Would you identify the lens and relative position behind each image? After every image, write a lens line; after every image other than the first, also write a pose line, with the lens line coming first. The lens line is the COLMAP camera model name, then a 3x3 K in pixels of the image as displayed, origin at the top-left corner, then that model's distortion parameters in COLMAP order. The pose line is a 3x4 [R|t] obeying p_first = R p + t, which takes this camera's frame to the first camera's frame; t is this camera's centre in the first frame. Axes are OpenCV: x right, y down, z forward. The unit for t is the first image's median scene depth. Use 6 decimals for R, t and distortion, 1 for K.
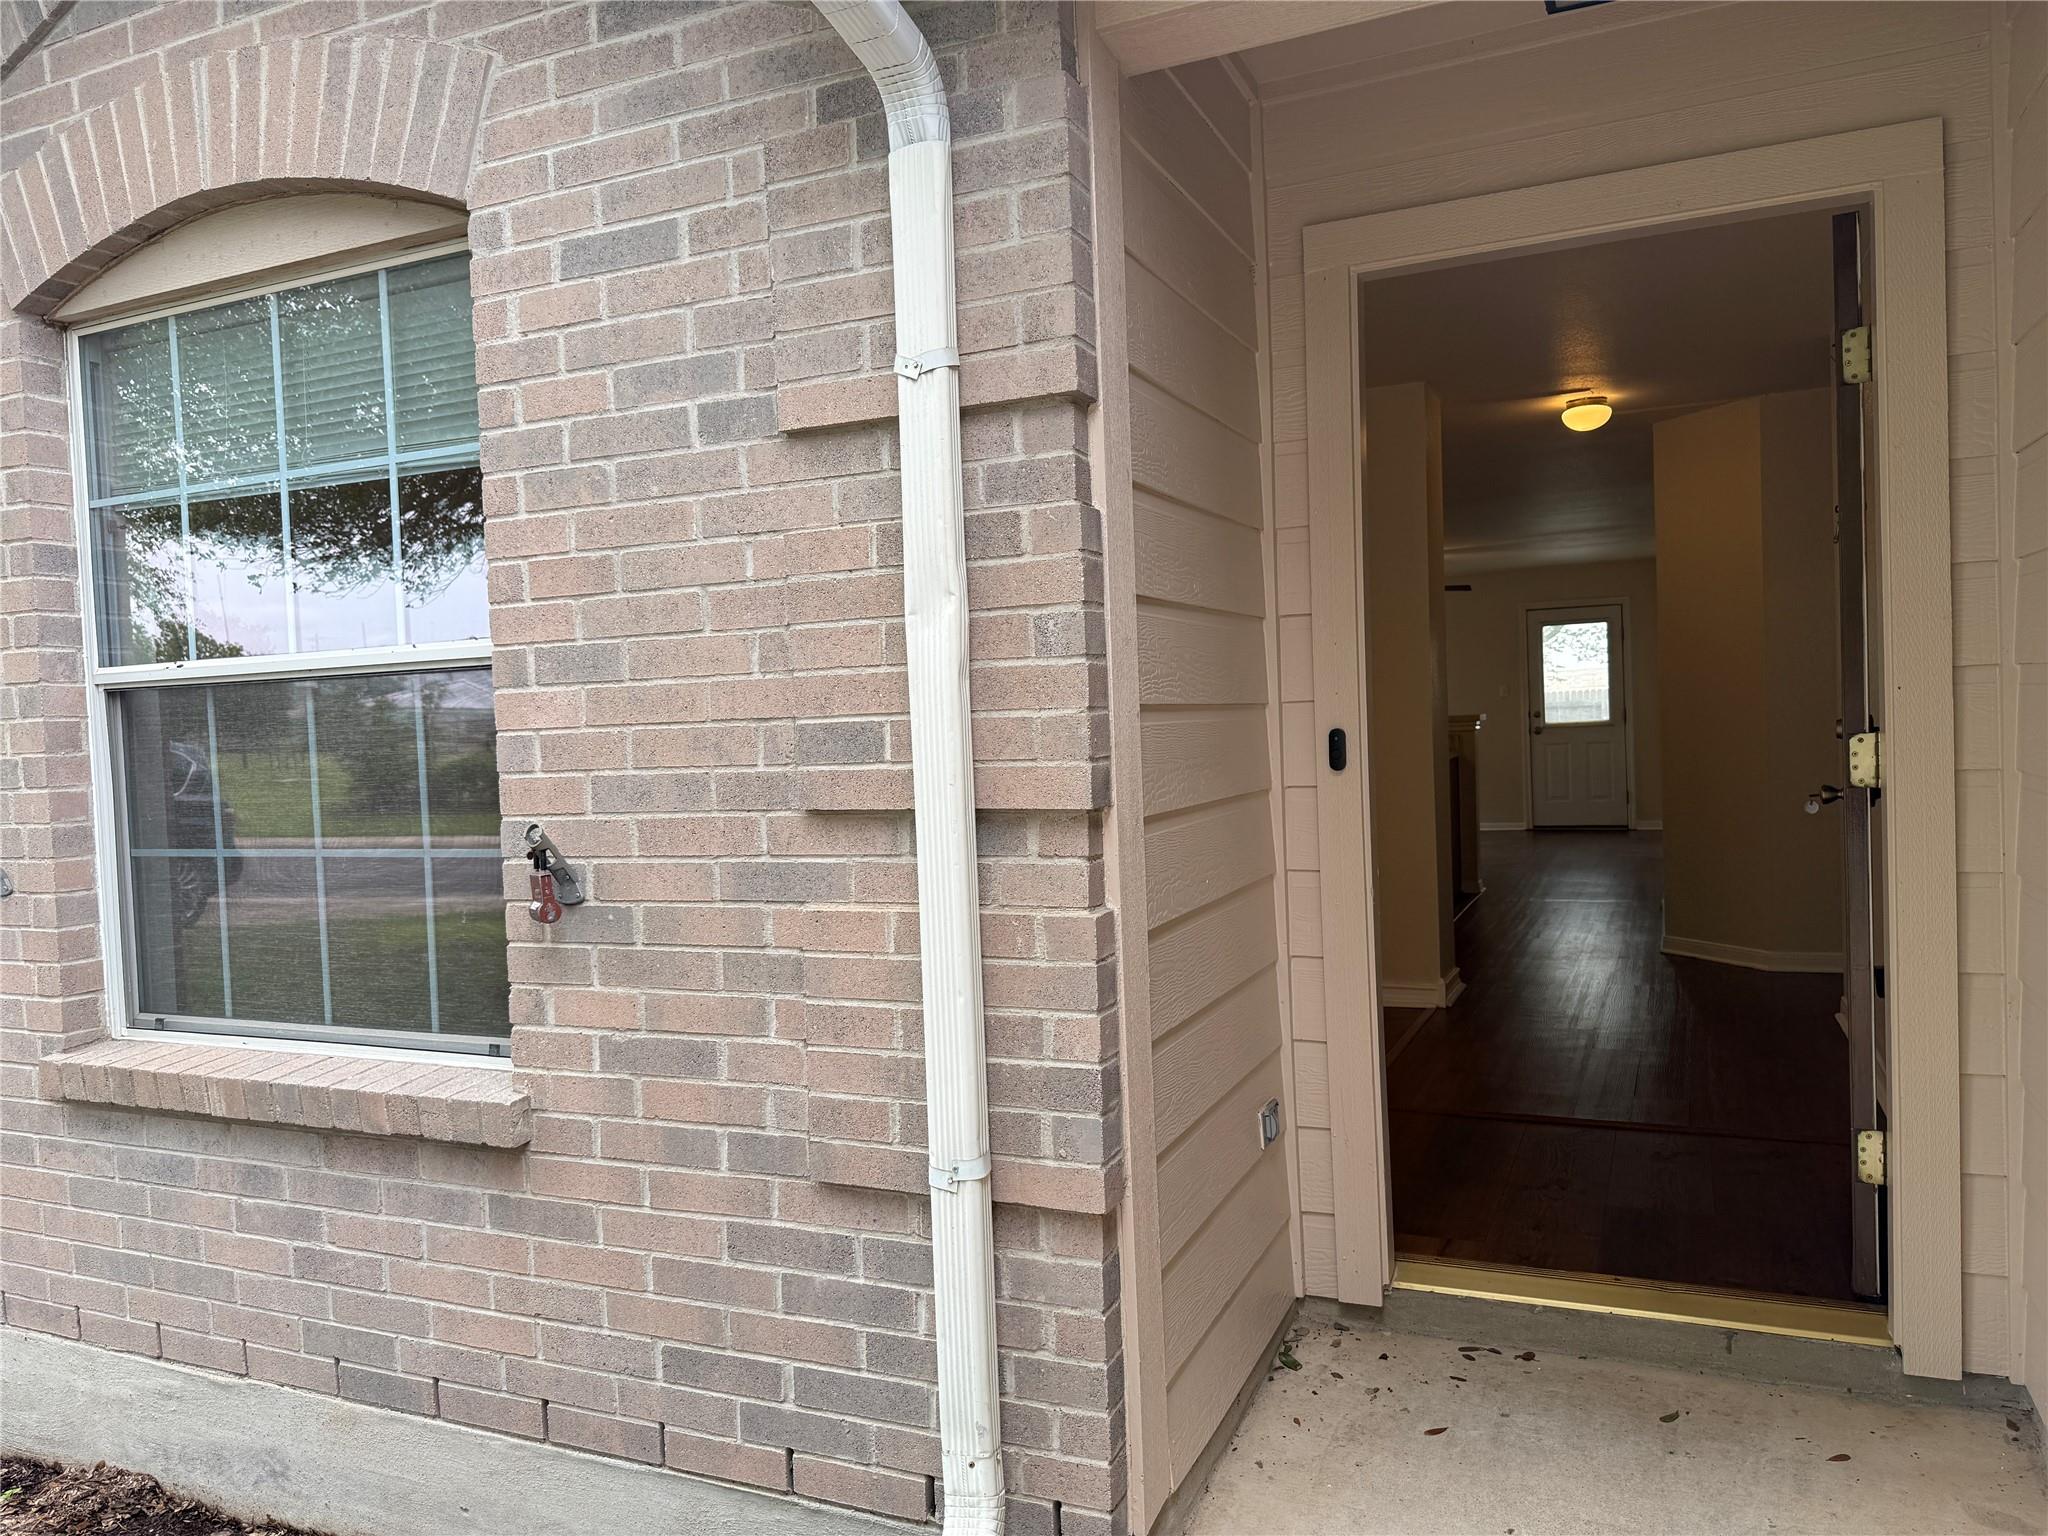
lens RADIAL K [[1495.2, 0, 1024.0], [0, 1495.2, 768.0], [0, 0, 1]] dist [0.030597, -0.026041]
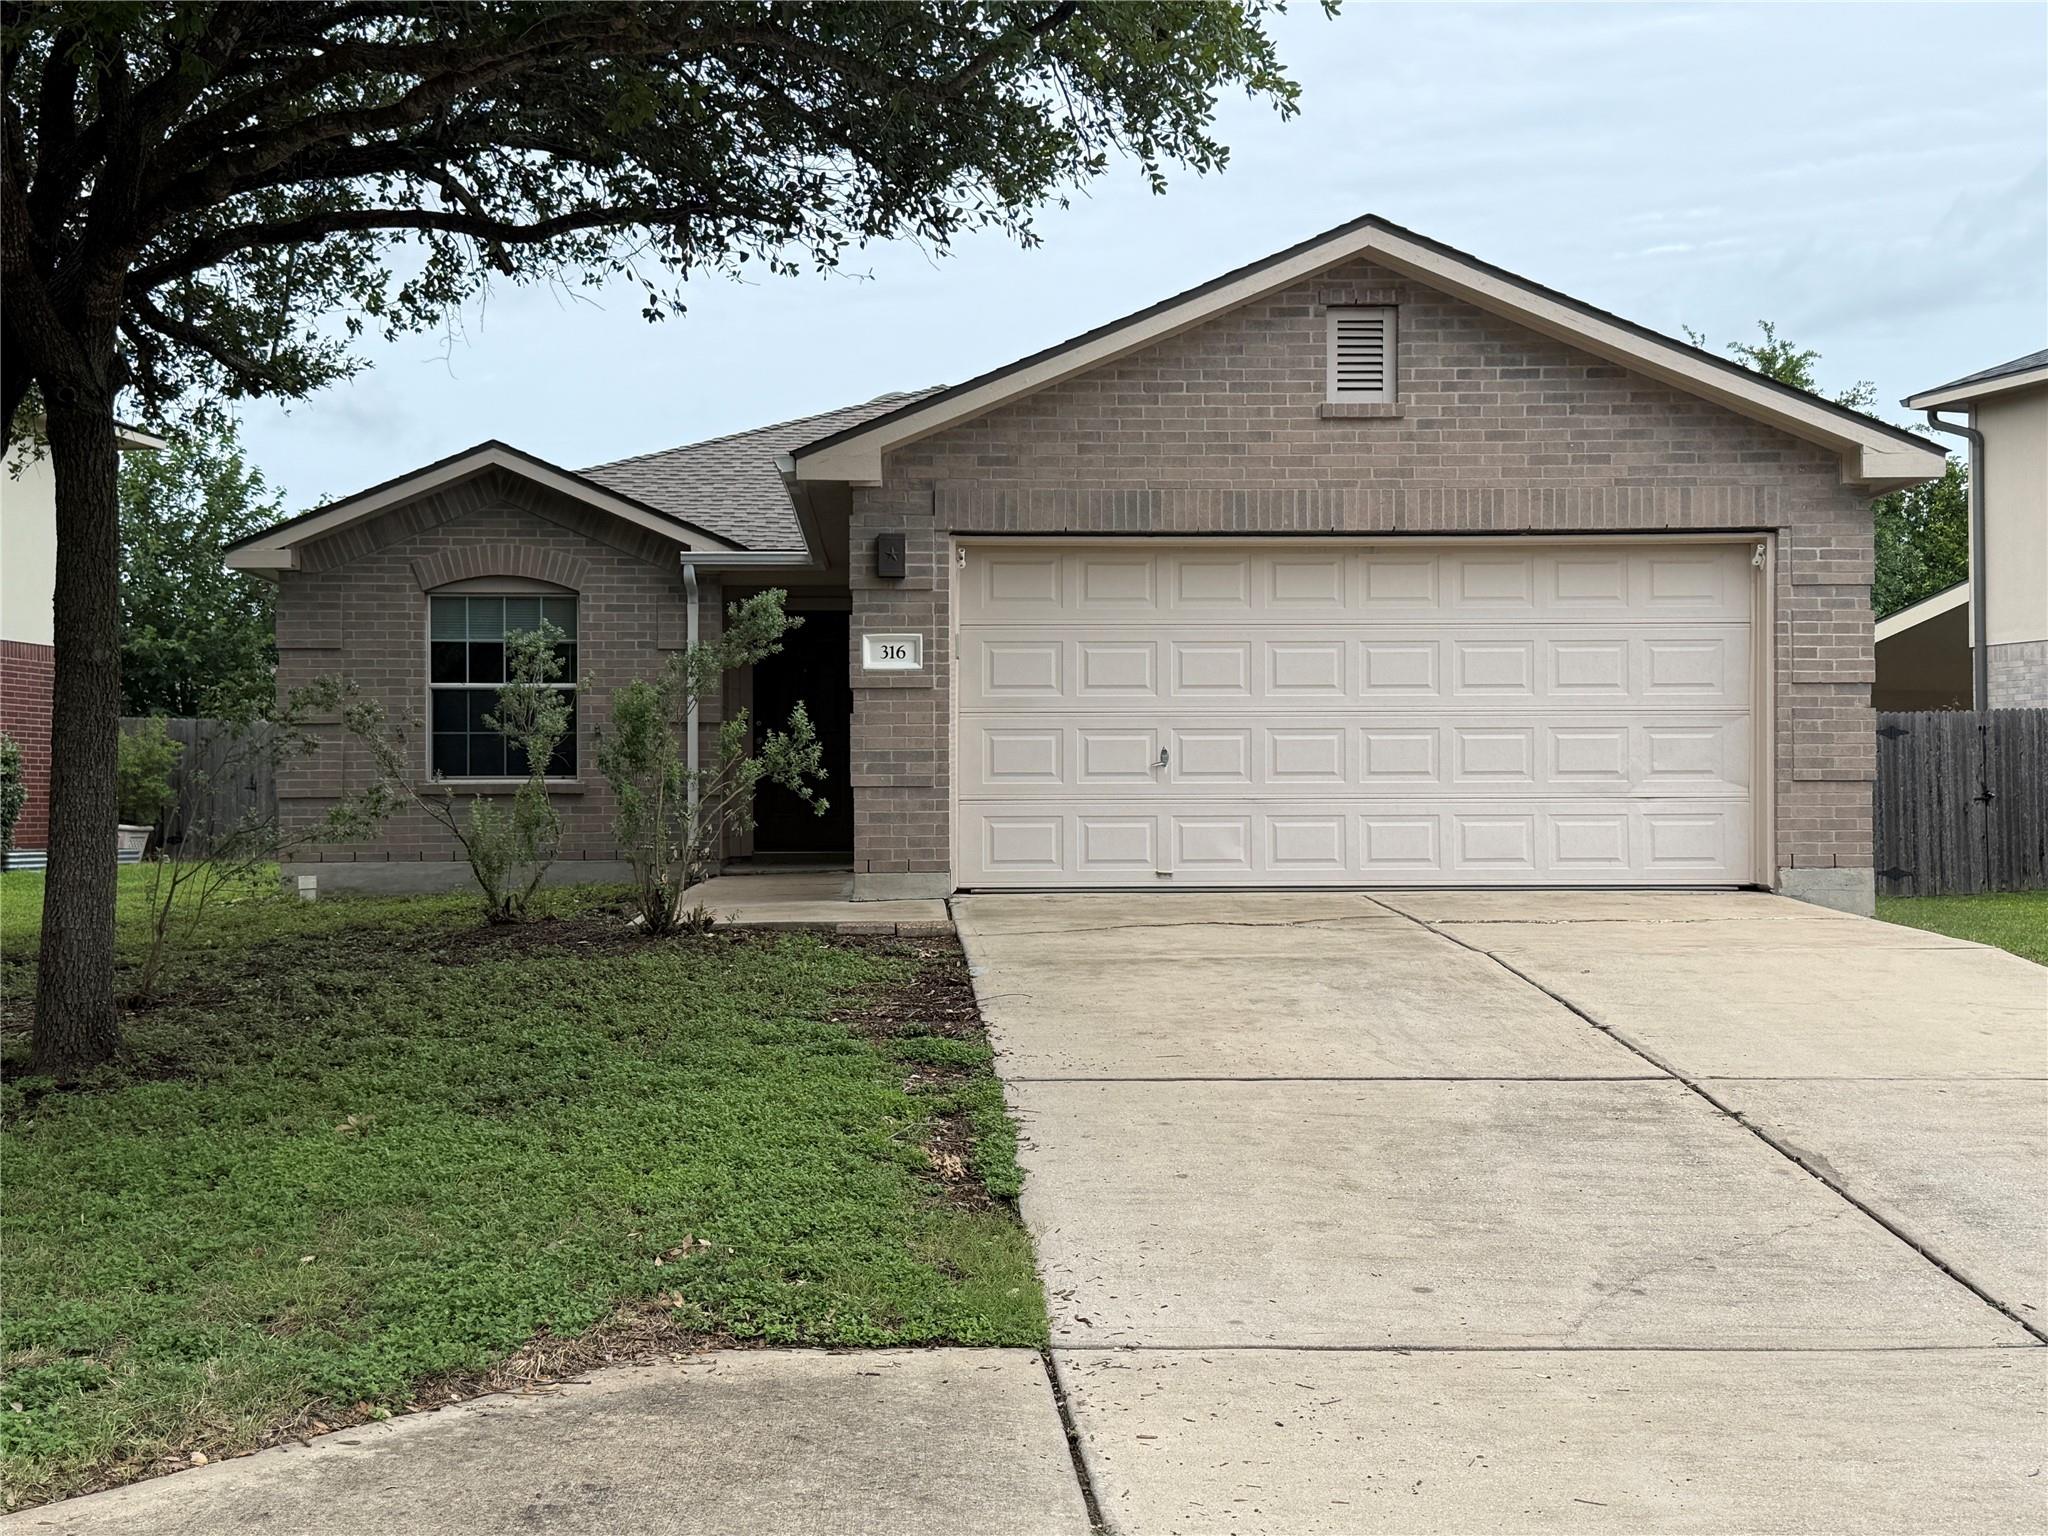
lens RADIAL K [[2392.9, 0, 1024.0], [0, 2392.9, 768.0], [0, 0, 1]] dist [0.136125, -0.207831]
pose [[0.894394, 0.044321, 0.445079, -2.233848], [-0.018303, 0.997872, -0.062589, 0.563947], [-0.446905, 0.047833, 0.893302, -5.746547]]
